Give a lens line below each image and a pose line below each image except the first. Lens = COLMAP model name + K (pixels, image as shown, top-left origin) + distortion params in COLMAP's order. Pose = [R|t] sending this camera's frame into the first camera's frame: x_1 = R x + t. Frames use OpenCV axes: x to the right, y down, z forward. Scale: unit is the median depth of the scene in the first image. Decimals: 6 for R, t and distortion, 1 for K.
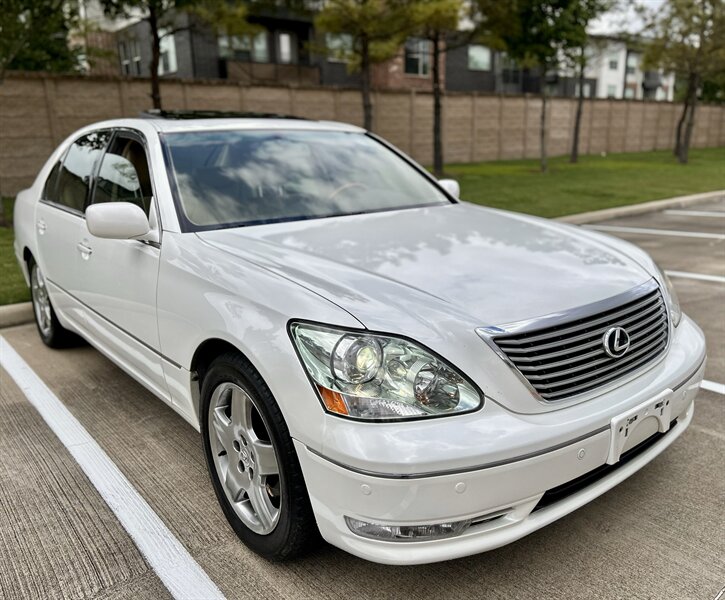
lens RADIAL K [[606.9, 0, 369.8], [0, 606.9, 300.8], [0, 0, 1]] dist [0.029336, -0.020210]
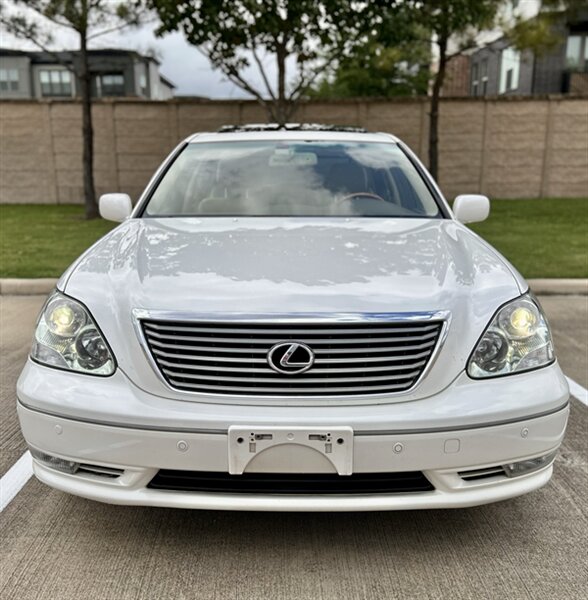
lens RADIAL K [[612.2, 0, 286.8], [0, 612.2, 308.2], [0, 0, 1]] dist [0.021905, 0.000000]
pose [[0.769923, 0.162216, -0.617174, 0.126738], [-0.173887, 0.983883, 0.041677, -0.006096], [0.613988, 0.075231, 0.785722, 0.031897]]
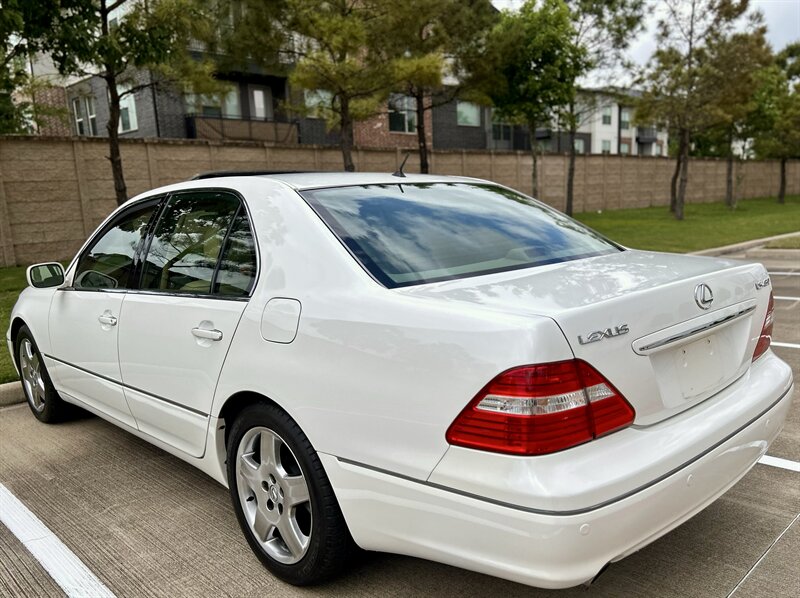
lens RADIAL K [[664.8, 0, 418.8], [0, 664.8, 338.3], [0, 0, 1]] dist [0.028384, -0.018455]
pose [[0.995662, -0.034330, 0.086476, 0.004370], [0.038851, 0.997935, -0.051148, 0.001224], [-0.084542, 0.054286, 0.994940, -0.014665]]
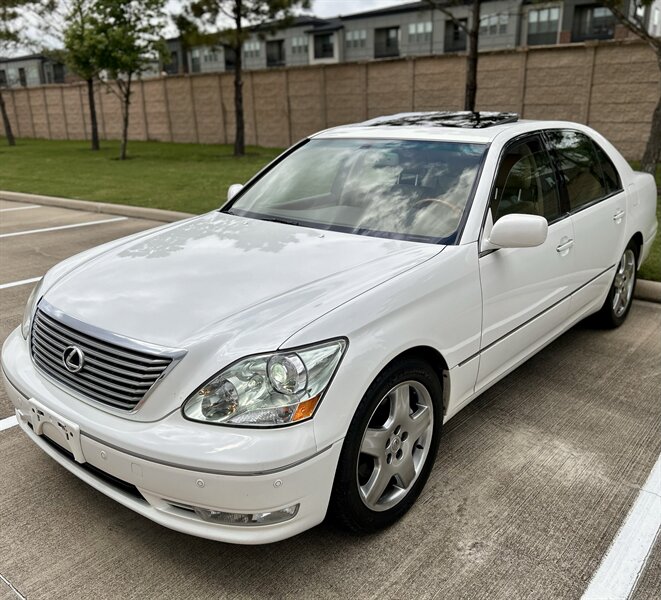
lens RADIAL K [[607.1, 0, 331.4], [0, 607.1, 298.7], [0, 0, 1]] dist [0.020930, 0.000000]
pose [[0.195598, 0.308861, -0.930777, 0.202499], [-0.235464, 0.936137, 0.261158, -0.059997], [0.951997, 0.168083, 0.255833, 0.148399]]
